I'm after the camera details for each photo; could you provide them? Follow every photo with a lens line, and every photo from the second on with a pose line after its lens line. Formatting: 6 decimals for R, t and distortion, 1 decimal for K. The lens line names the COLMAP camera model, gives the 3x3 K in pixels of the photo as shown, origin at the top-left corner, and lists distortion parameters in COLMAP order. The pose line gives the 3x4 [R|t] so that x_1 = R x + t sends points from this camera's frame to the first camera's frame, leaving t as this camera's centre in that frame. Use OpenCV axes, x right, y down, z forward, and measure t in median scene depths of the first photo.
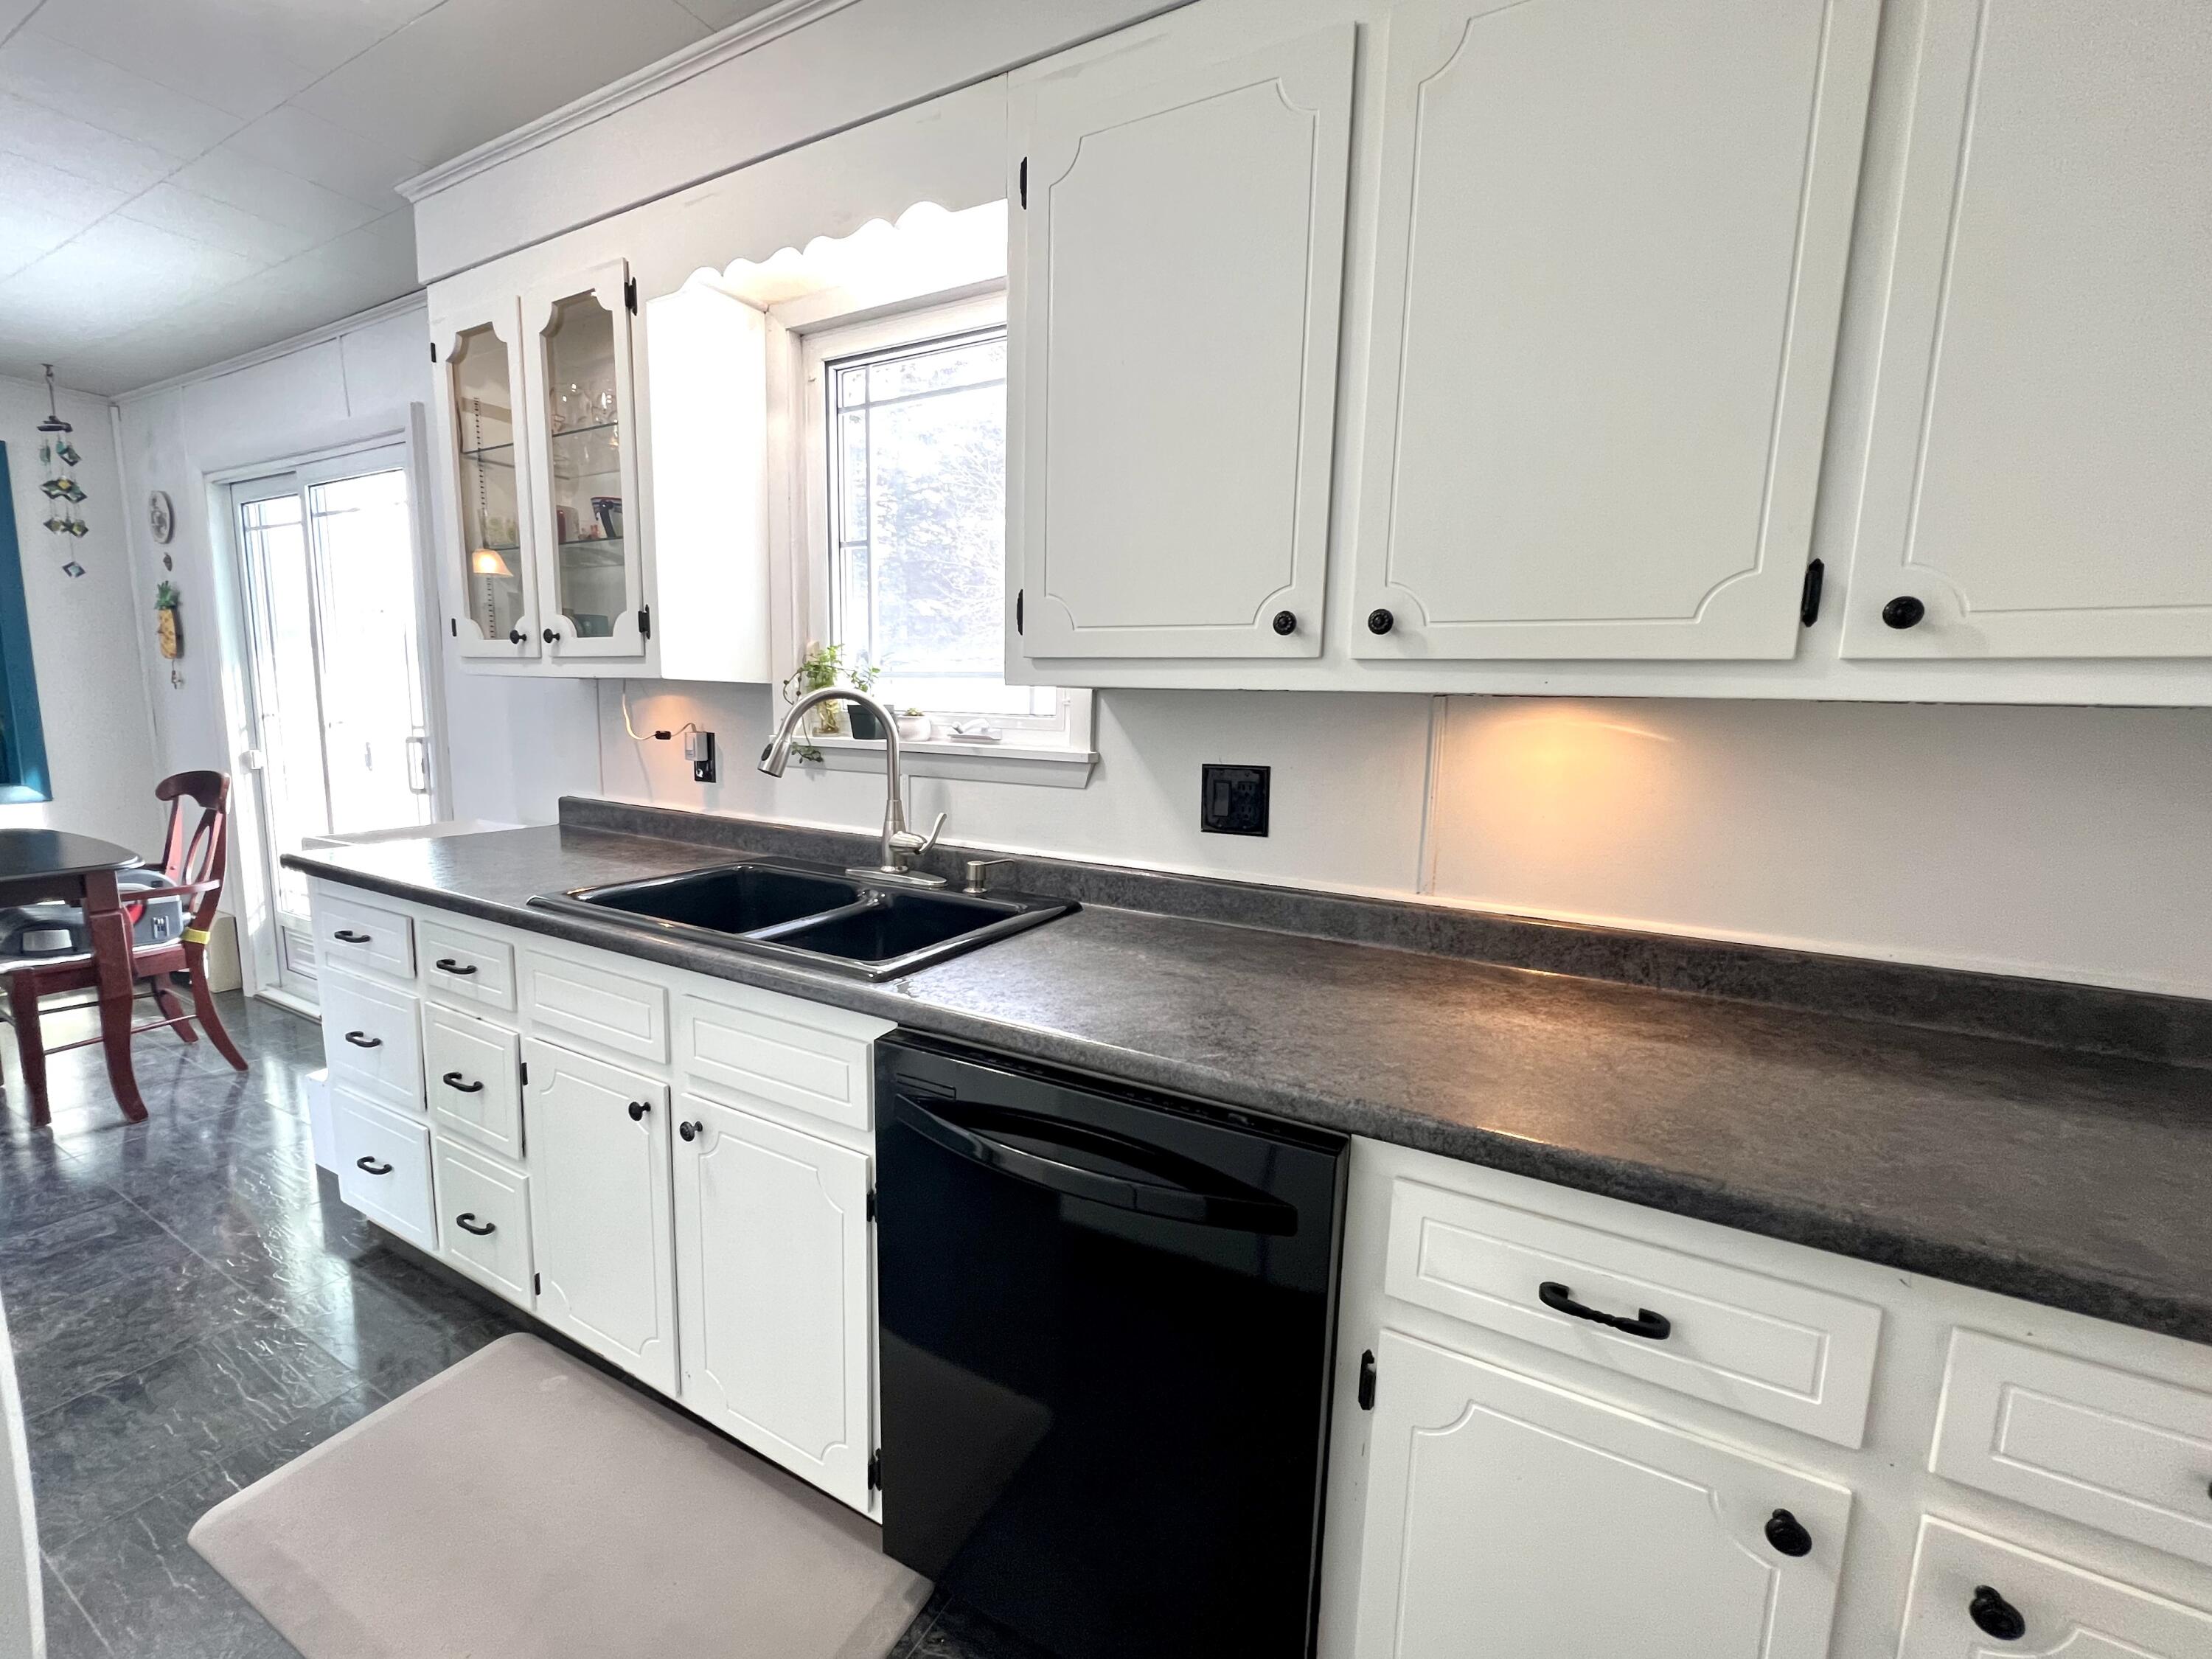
lens RADIAL K [[915.2, 0, 1103.5], [0, 915.2, 830.8], [0, 0, 1]] dist [0.002379, 0.000259]
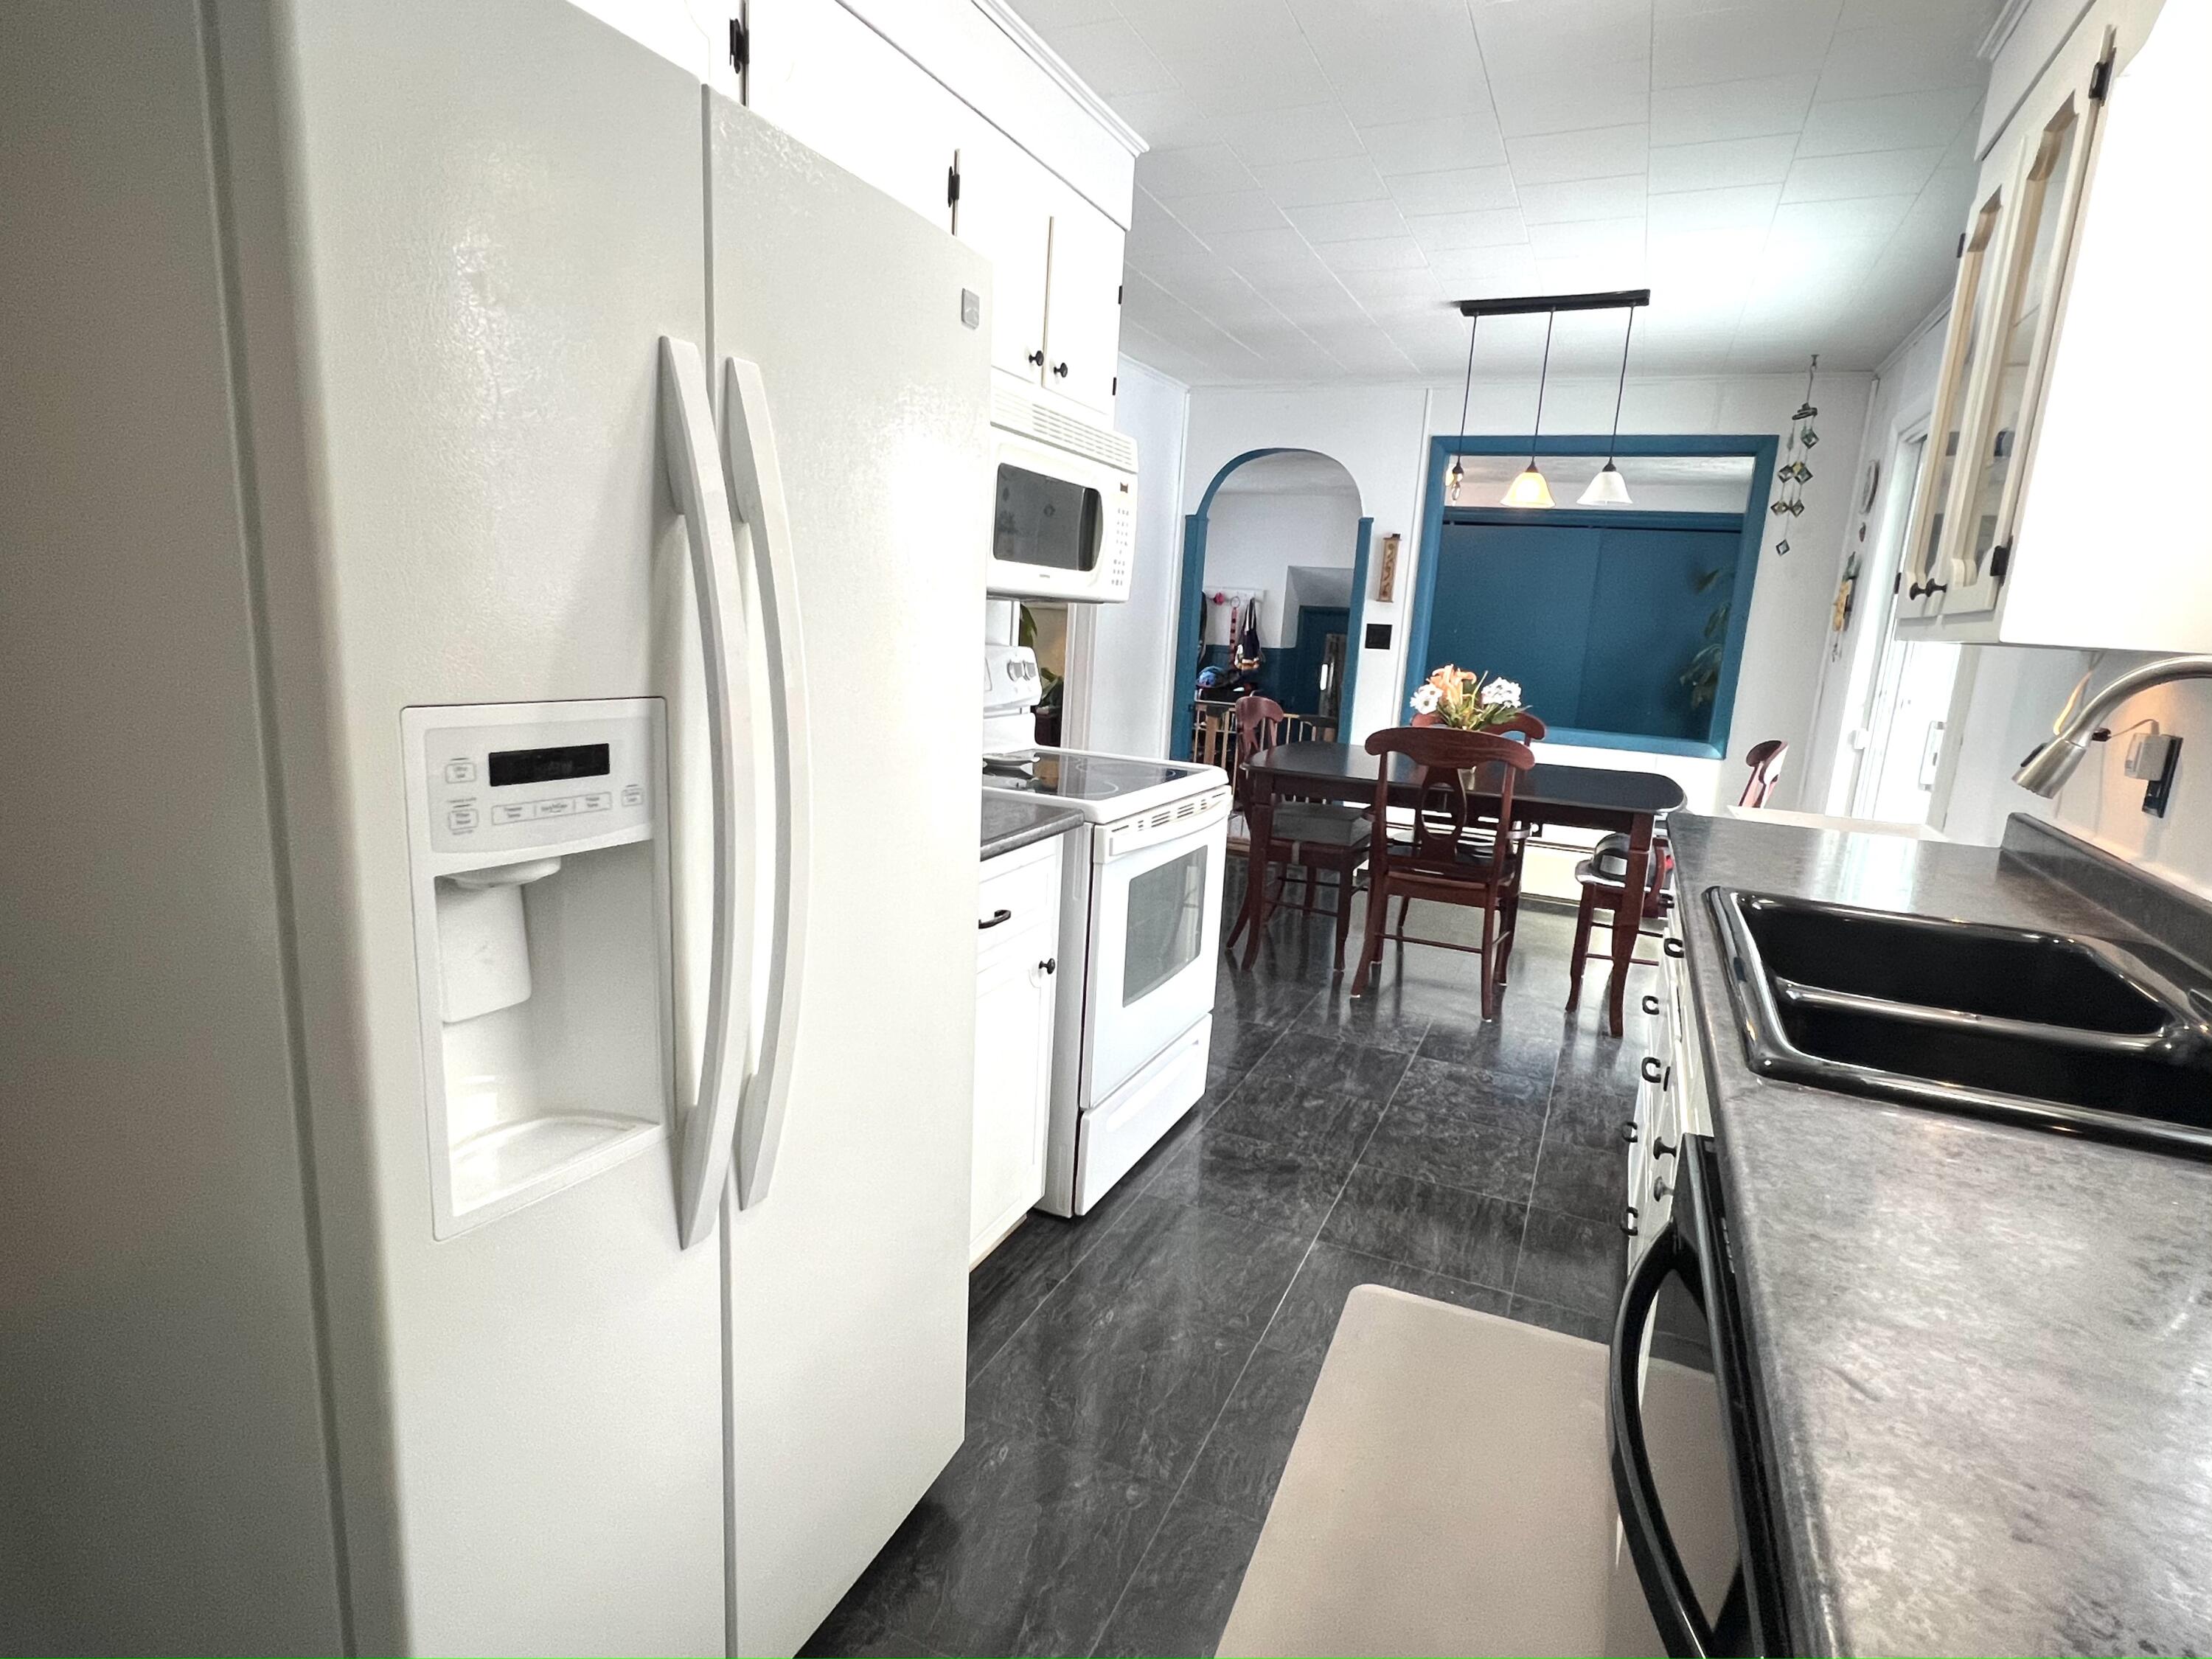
lens RADIAL K [[1156.0, 0, 1102.7], [0, 1156.0, 841.0], [0, 0, 1]] dist [0.002055, 0.000543]
pose [[0.069735, 0.176477, -0.981831, 0.347984], [-0.196938, 0.967293, 0.159876, -0.026556], [0.977933, 0.182211, 0.102210, 0.270999]]
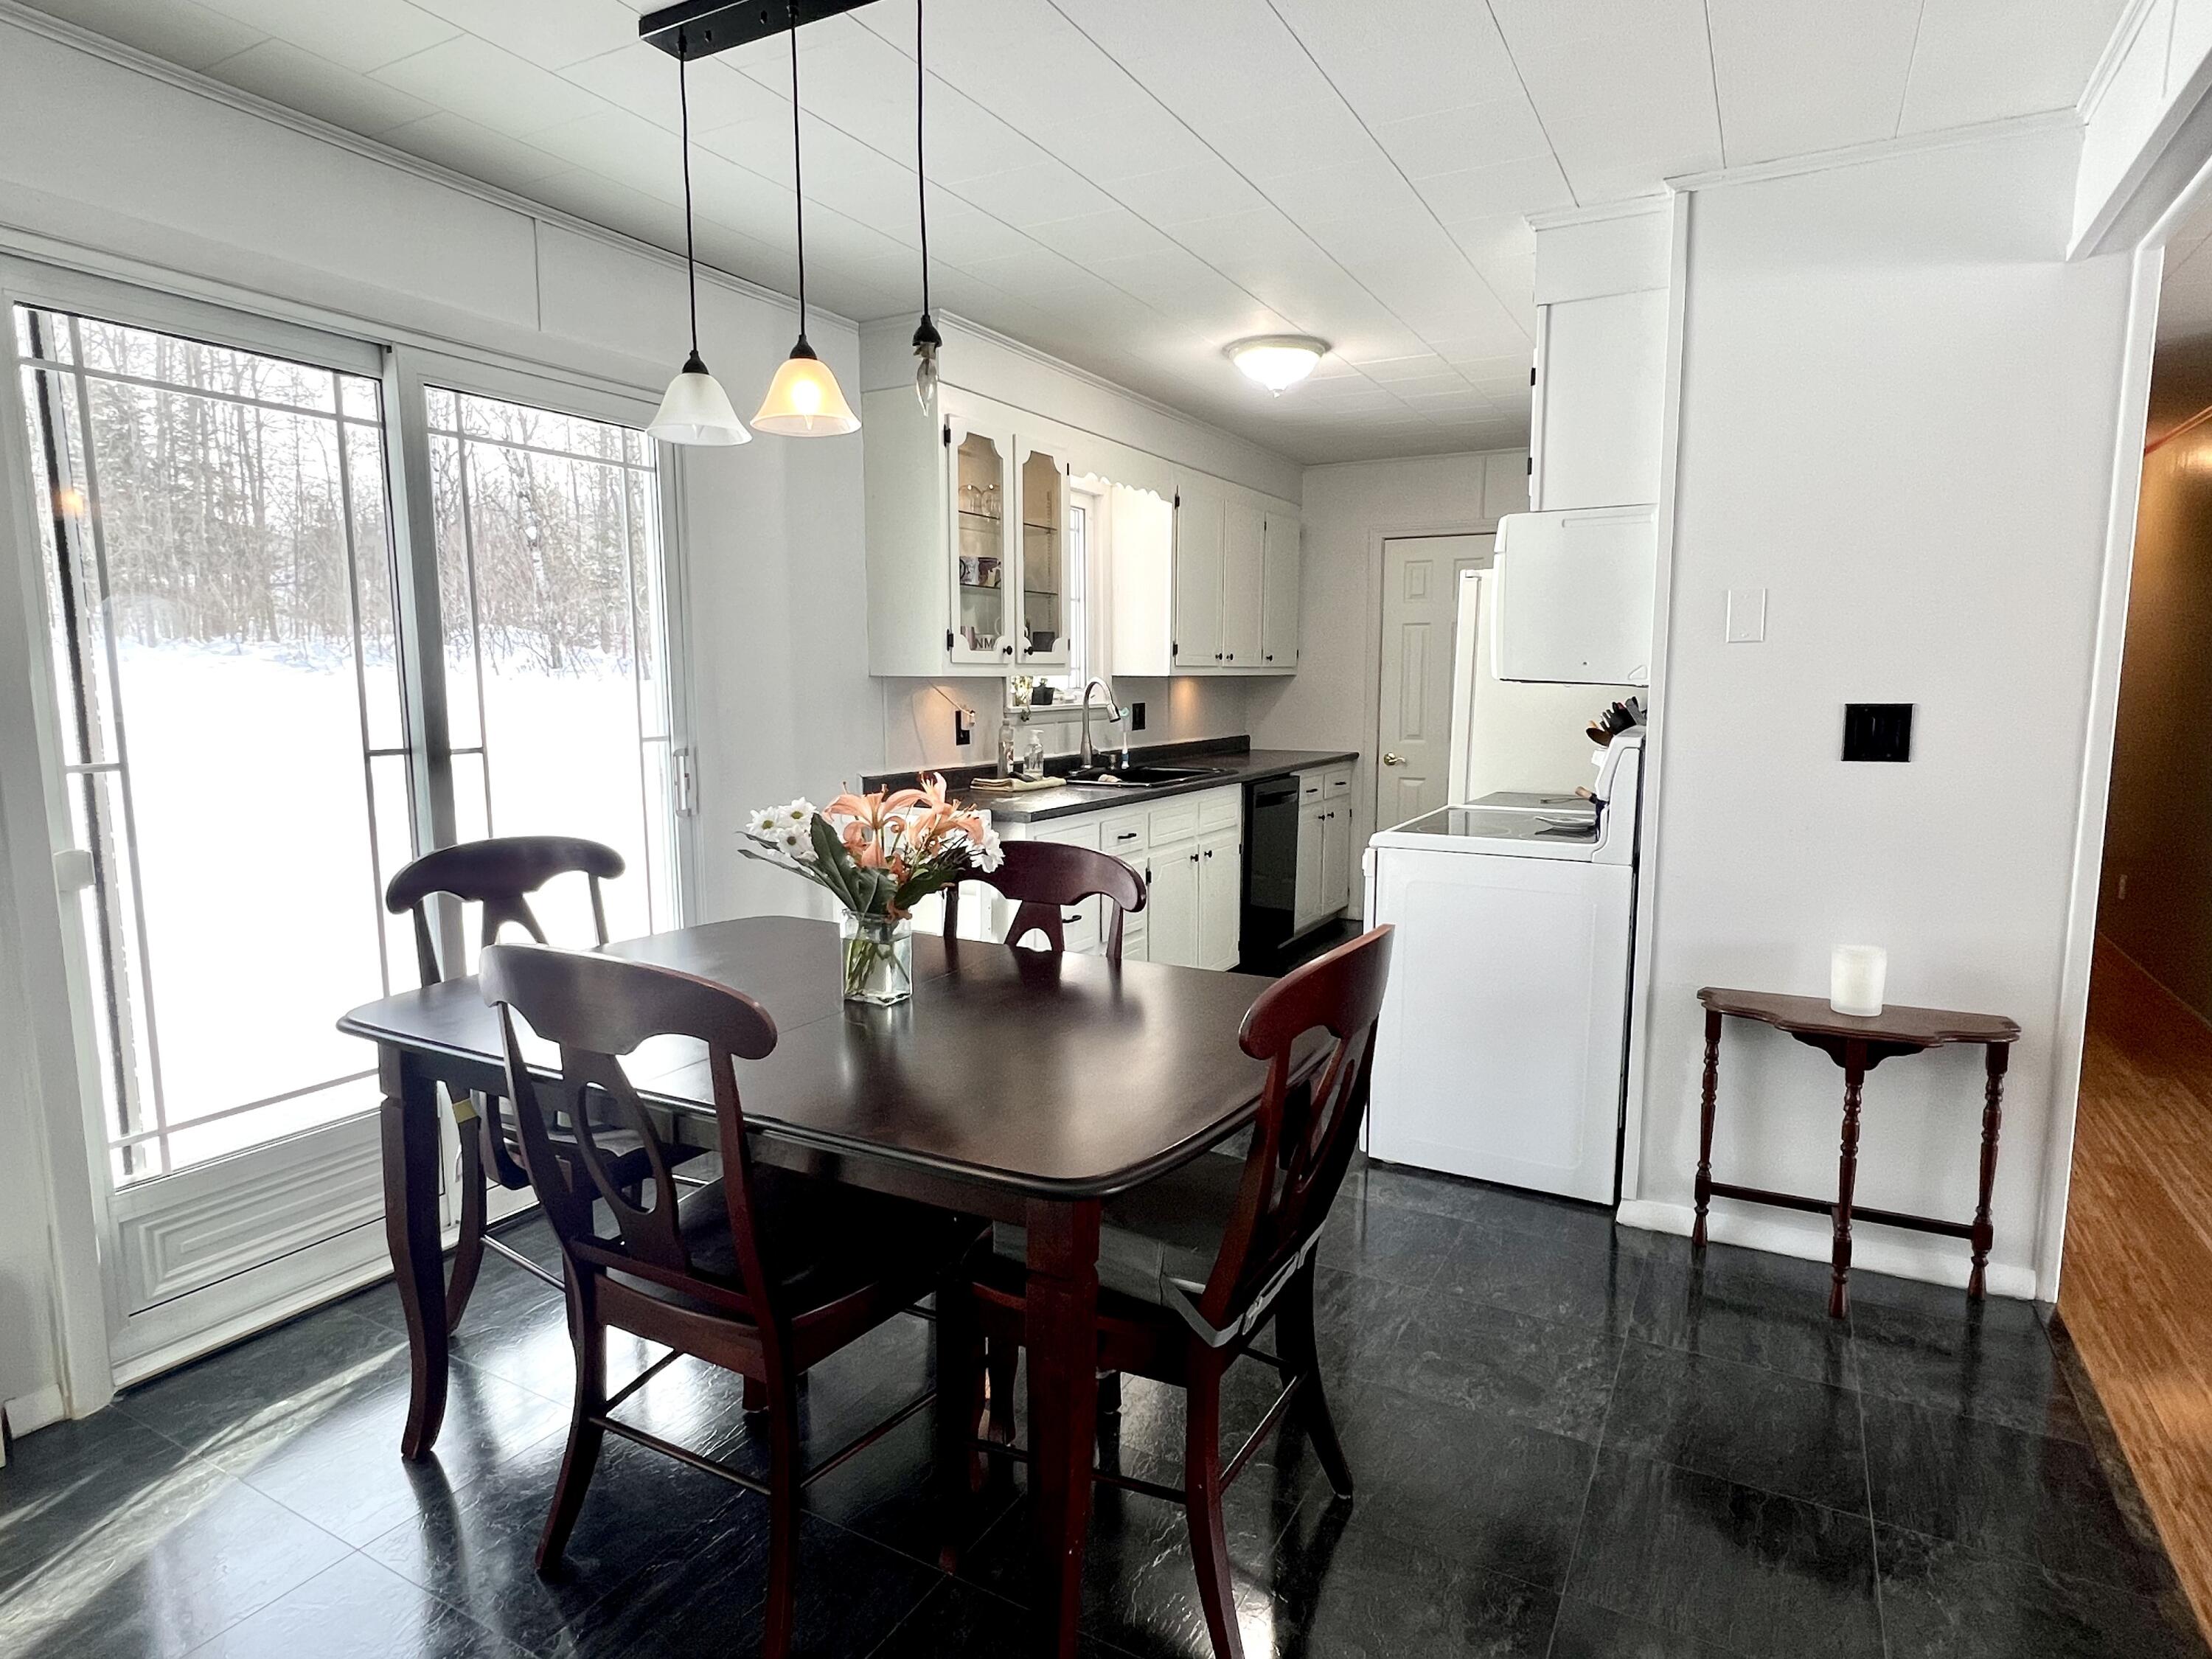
lens RADIAL K [[1232.8, 0, 1099.5], [0, 1232.8, 831.2], [0, 0, 1]] dist [0.007446, -0.001012]
pose [[0.002854, -0.152344, 0.988323, -2.864301], [0.141787, 0.978404, 0.150406, -0.218861], [-0.989893, 0.139702, 0.024392, 0.906357]]
